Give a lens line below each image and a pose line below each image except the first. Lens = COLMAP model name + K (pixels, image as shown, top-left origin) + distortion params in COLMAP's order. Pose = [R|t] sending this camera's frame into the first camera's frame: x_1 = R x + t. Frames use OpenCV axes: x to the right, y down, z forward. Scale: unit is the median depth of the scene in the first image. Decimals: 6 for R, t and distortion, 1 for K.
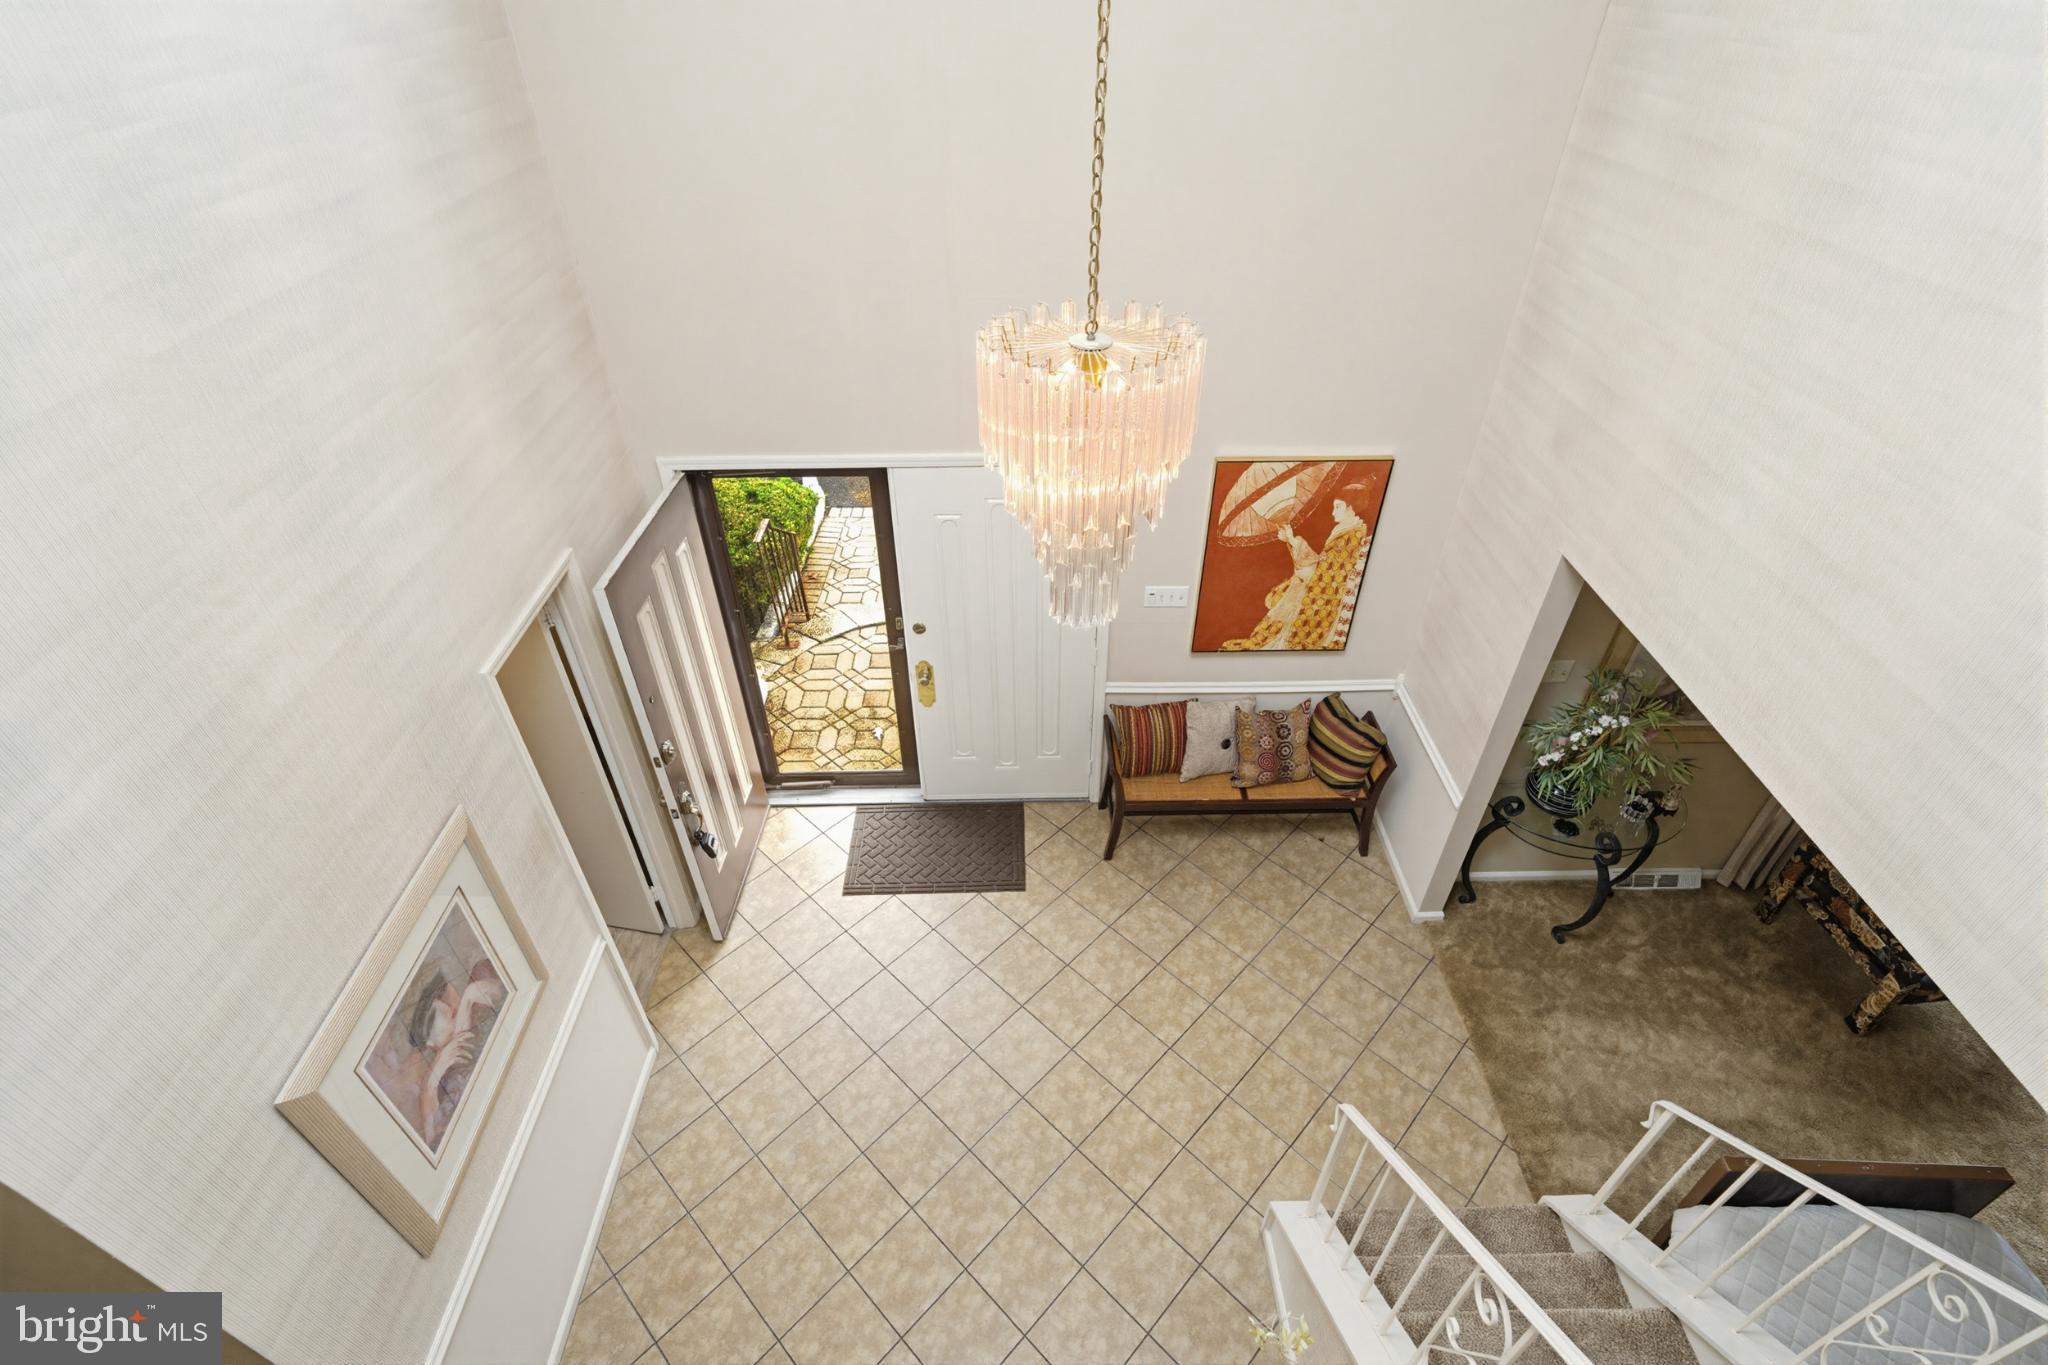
lens RADIAL K [[955.3, 0, 1027.2], [0, 955.3, 685.4], [0, 0, 1]] dist [0.002548, -0.003133]
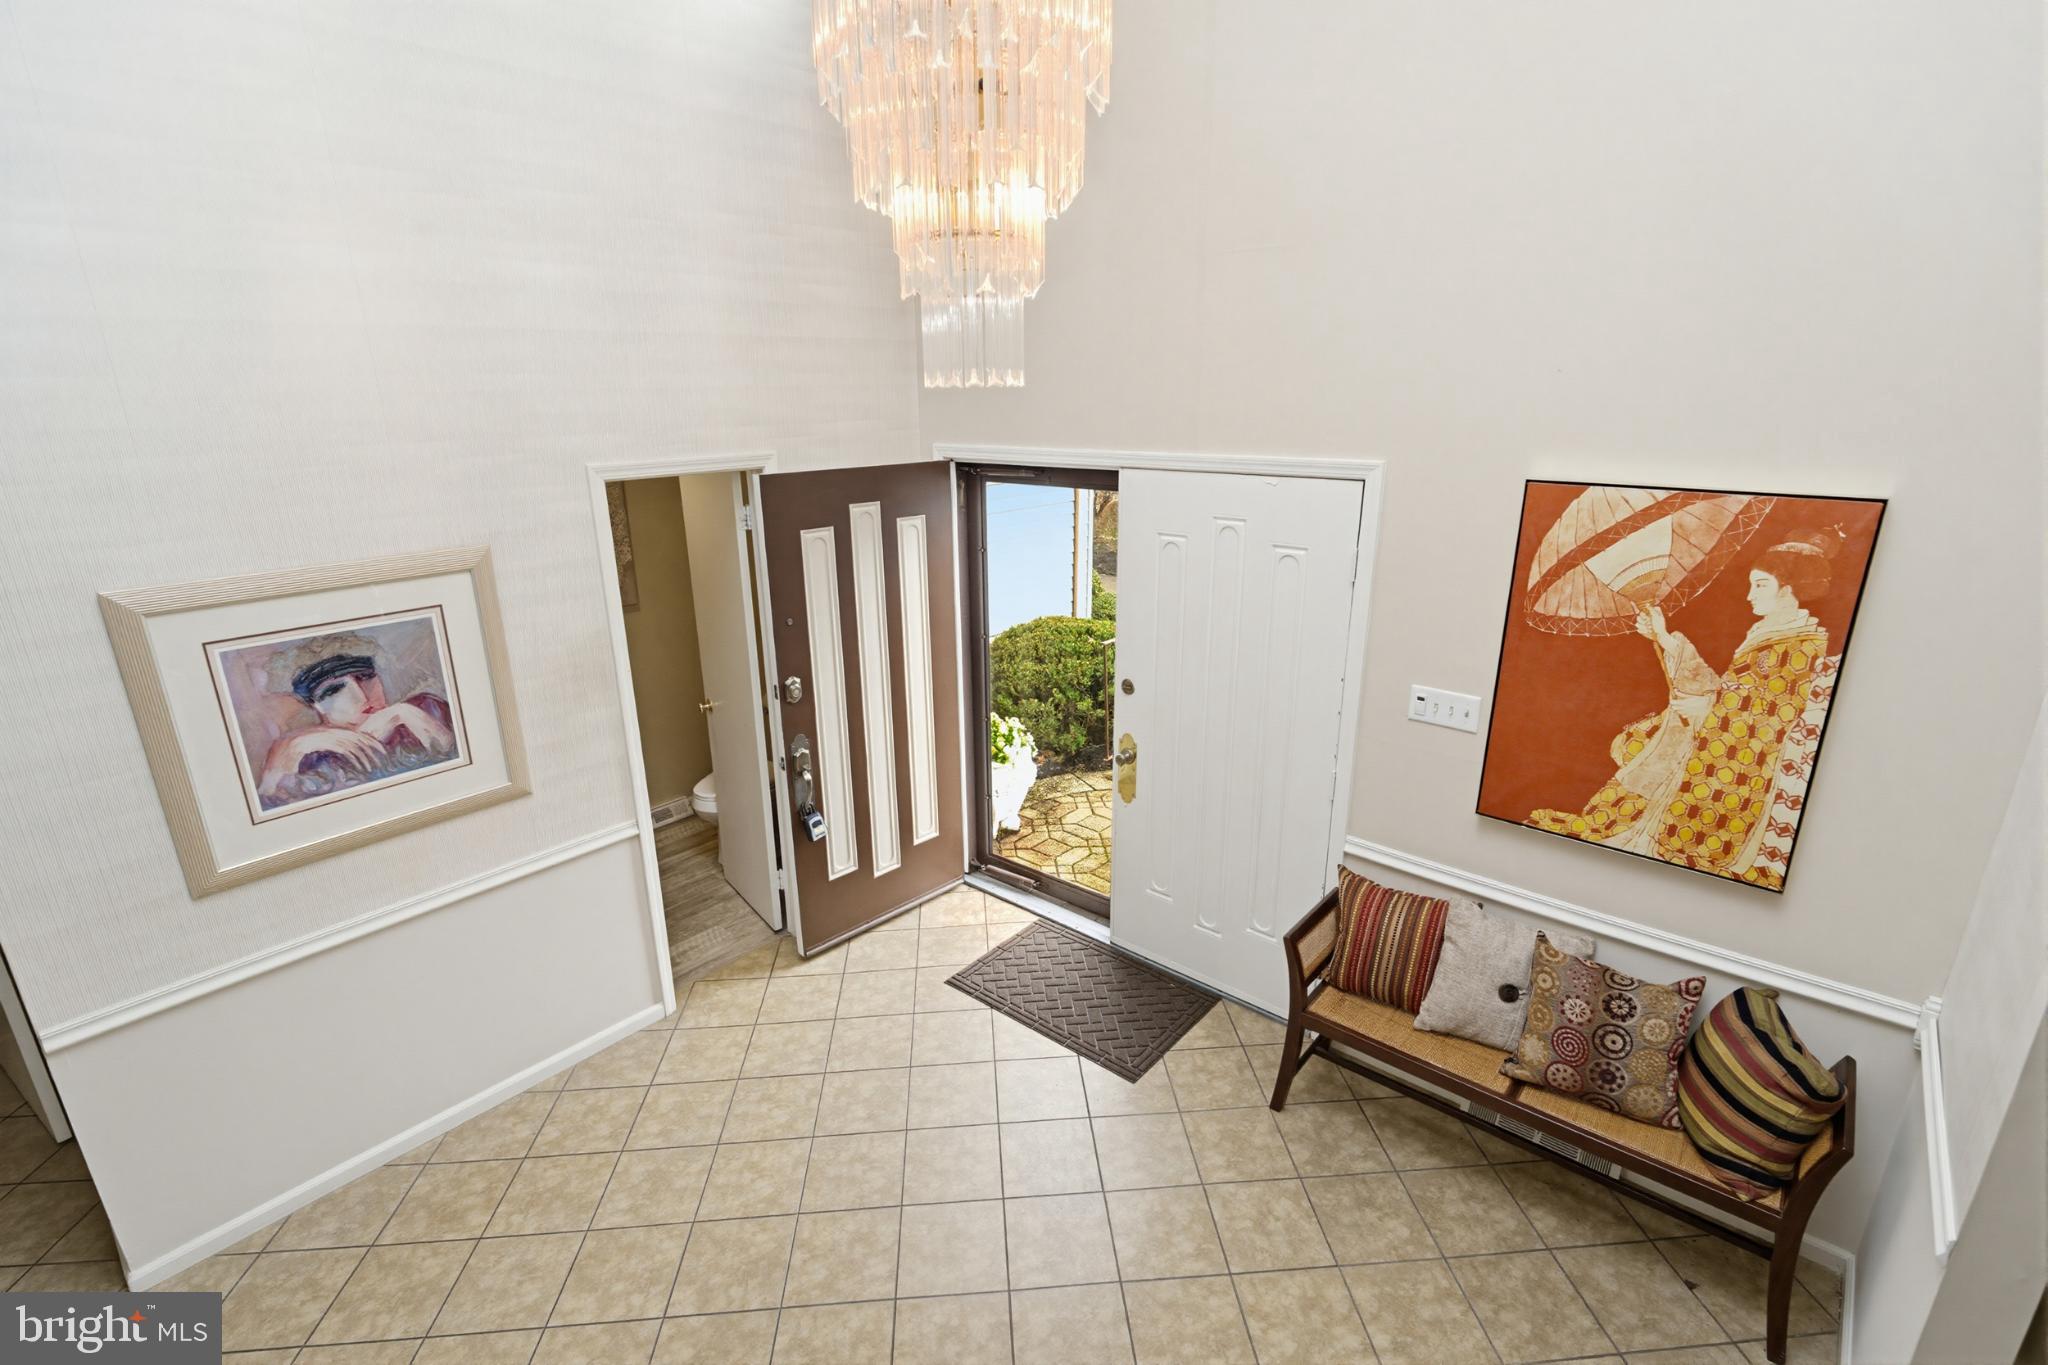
lens RADIAL K [[955.3, 0, 1022.7], [0, 955.3, 682.9], [0, 0, 1]] dist [0.002548, -0.003133]
pose [[0.747553, 0.197978, -0.634010, 0.341331], [-0.410366, 0.888234, -0.206495, 0.144999], [0.522268, 0.414543, 0.745246, 0.354269]]
